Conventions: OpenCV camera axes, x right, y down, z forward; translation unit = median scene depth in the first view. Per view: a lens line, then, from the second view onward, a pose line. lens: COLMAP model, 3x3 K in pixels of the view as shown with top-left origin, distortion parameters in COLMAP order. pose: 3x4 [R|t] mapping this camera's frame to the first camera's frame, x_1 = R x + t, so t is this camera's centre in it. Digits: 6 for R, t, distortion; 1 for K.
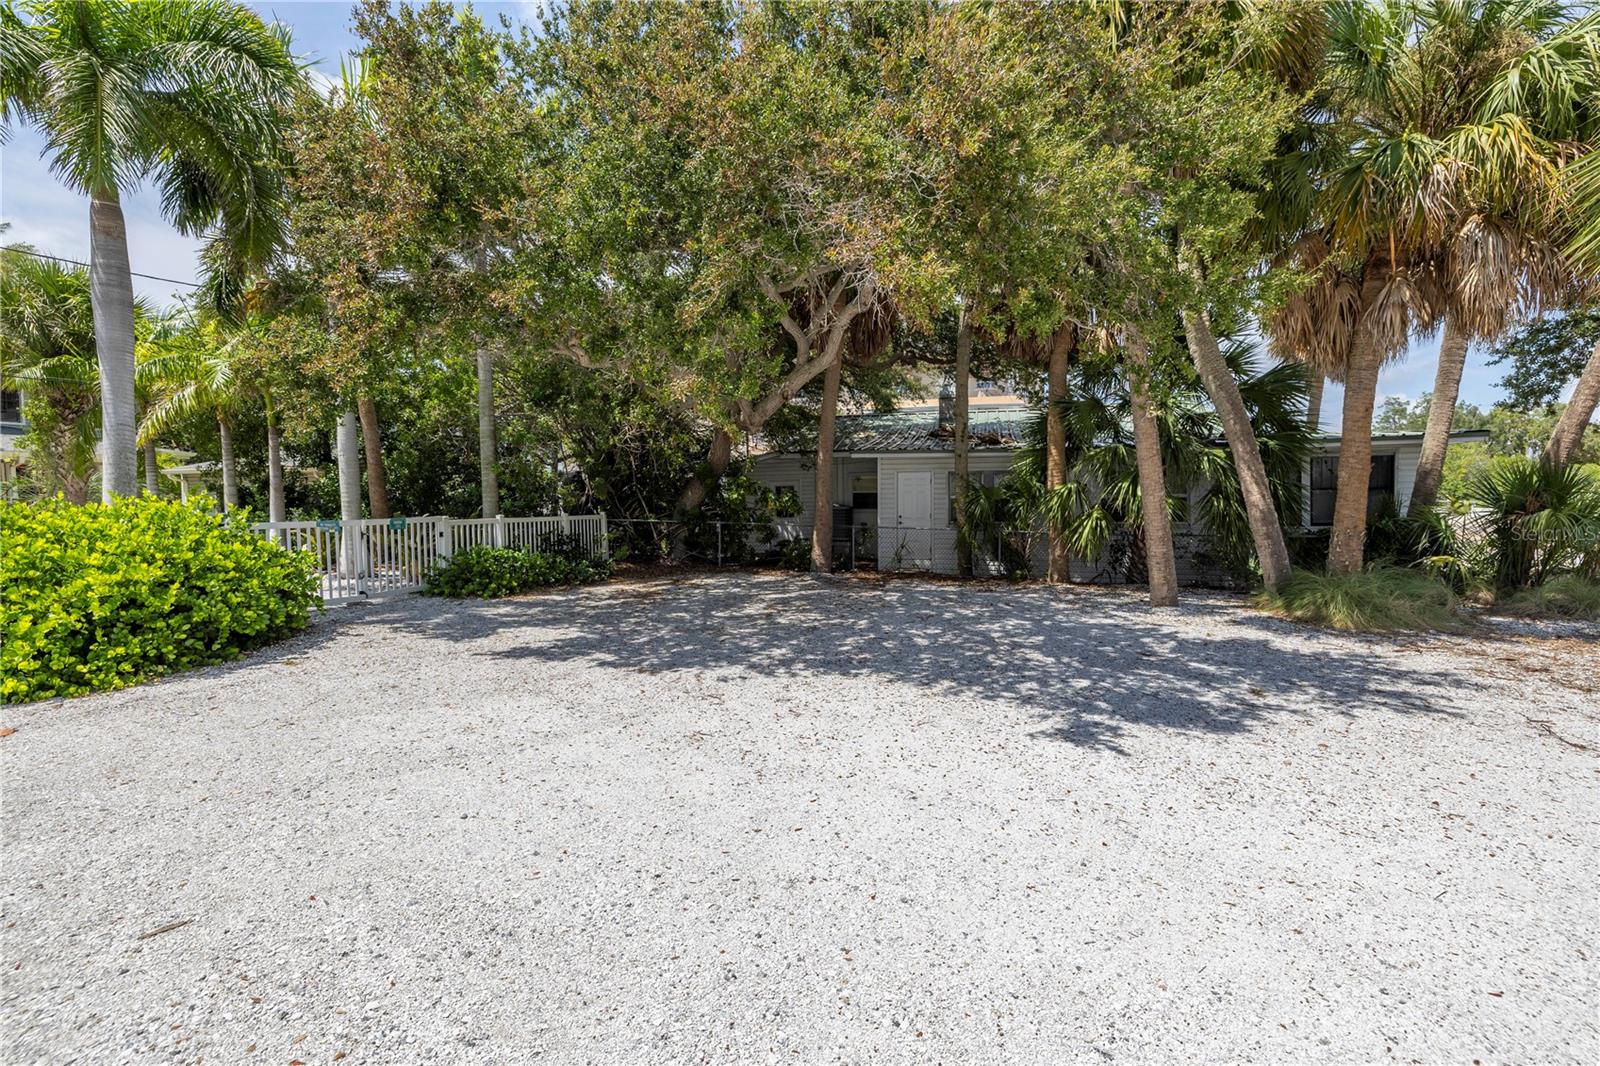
lens RADIAL K [[668.2, 0, 797.5], [0, 668.2, 537.5], [0, 0, 1]] dist [0.000836, 0.000435]
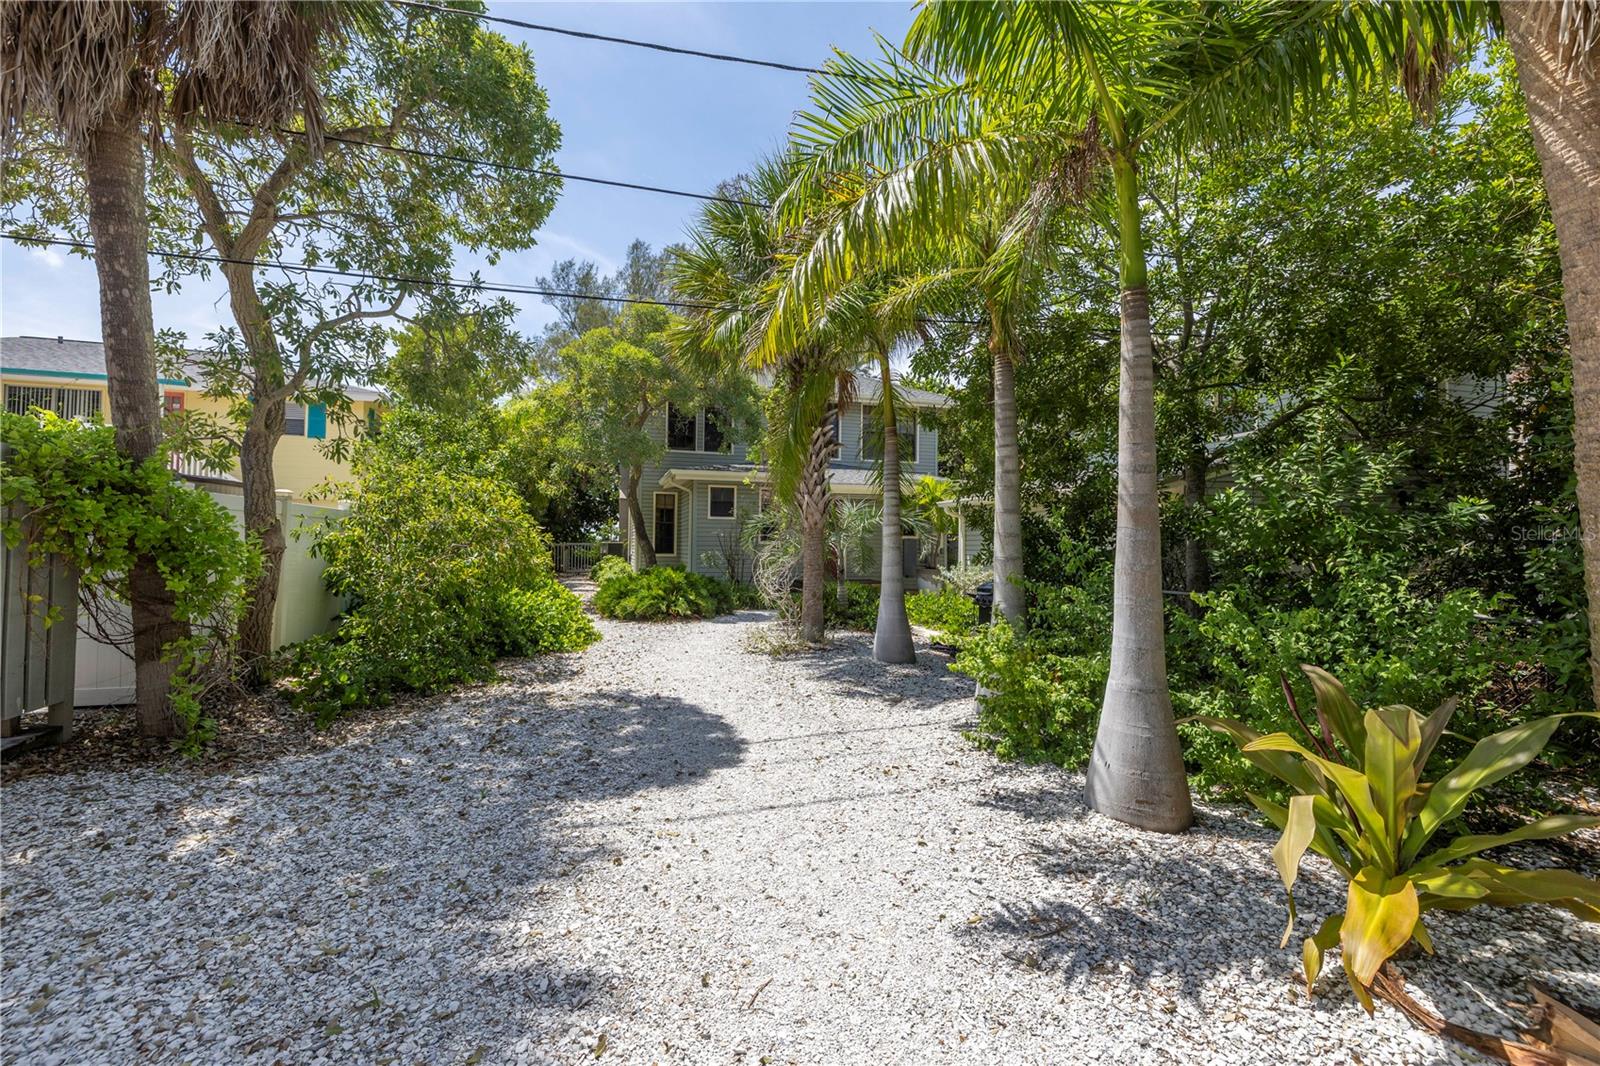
lens RADIAL K [[668.2, 0, 799.6], [0, 668.2, 529.9], [0, 0, 1]] dist [0.000836, 0.000435]
pose [[0.543886, -0.004111, -0.839149, -0.567348], [-0.049682, 0.998076, -0.037090, -0.046629], [0.837687, 0.061863, 0.542635, 0.663772]]
